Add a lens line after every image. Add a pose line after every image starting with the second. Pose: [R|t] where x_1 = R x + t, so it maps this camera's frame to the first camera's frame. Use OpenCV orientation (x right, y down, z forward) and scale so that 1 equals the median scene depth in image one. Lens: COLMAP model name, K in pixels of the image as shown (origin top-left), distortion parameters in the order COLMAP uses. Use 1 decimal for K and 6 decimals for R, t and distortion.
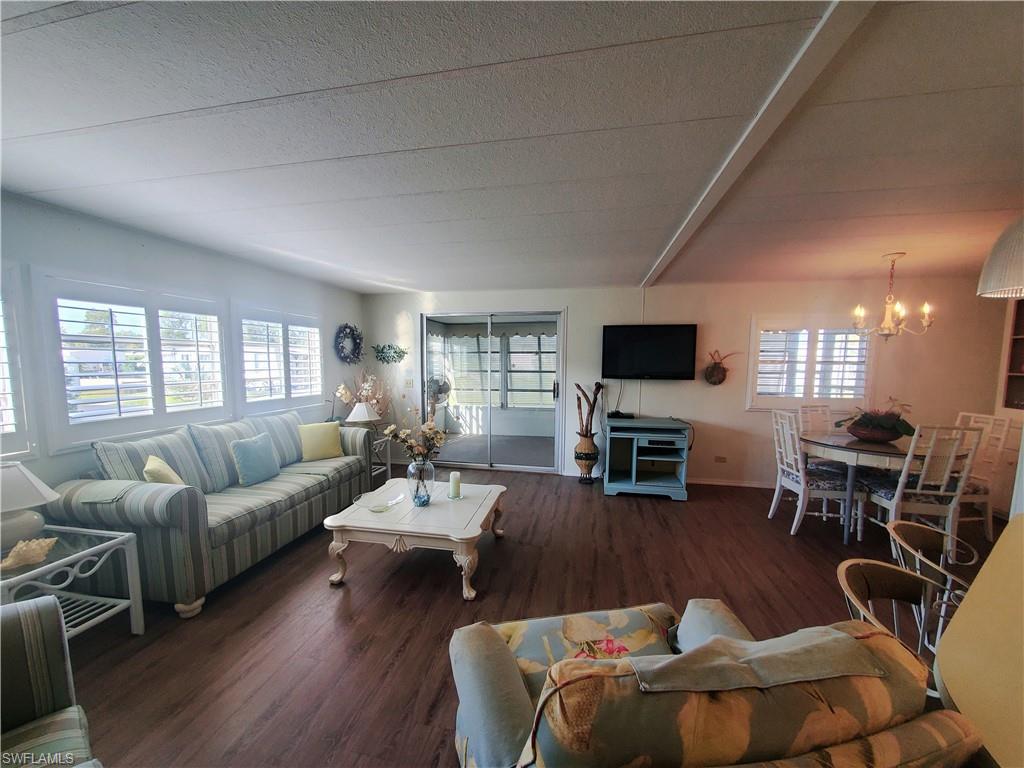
lens RADIAL K [[405.7, 0, 499.9], [0, 405.7, 399.7], [0, 0, 1]] dist [0.002474, 0.000063]
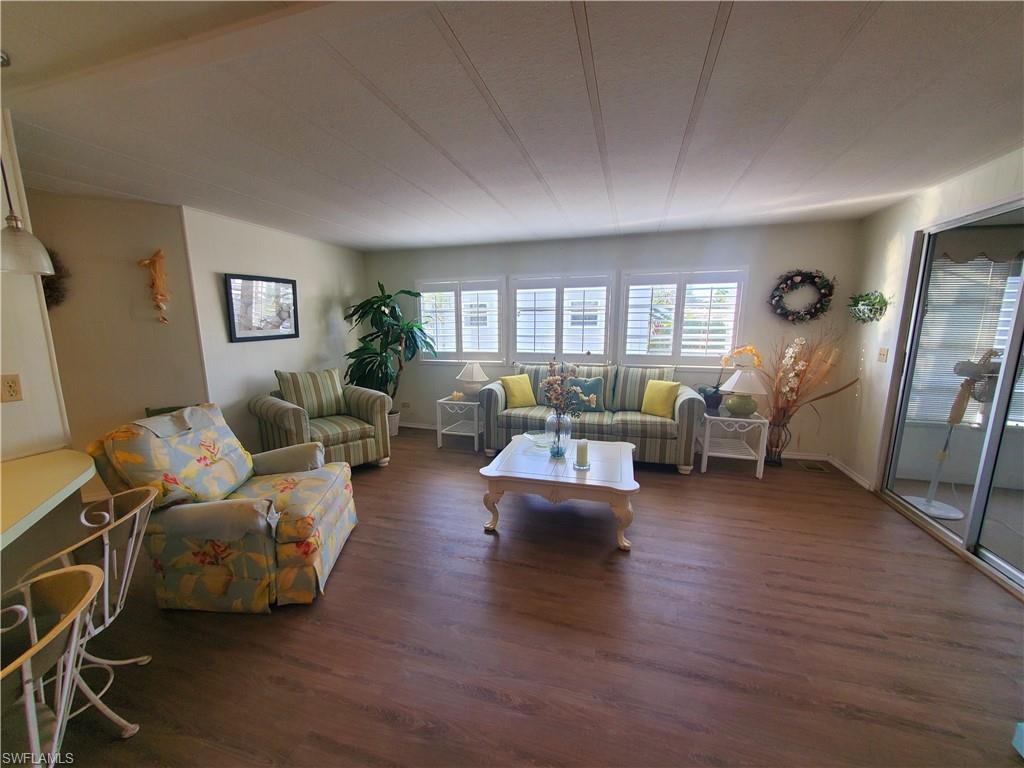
lens RADIAL K [[405.7, 0, 499.9], [0, 405.7, 399.7], [0, 0, 1]] dist [0.002474, 0.000063]
pose [[-0.087086, 0.175854, -0.980557, 0.511427], [-0.094197, 0.978432, 0.183839, -0.038266], [0.991737, 0.108376, -0.068643, 0.566514]]
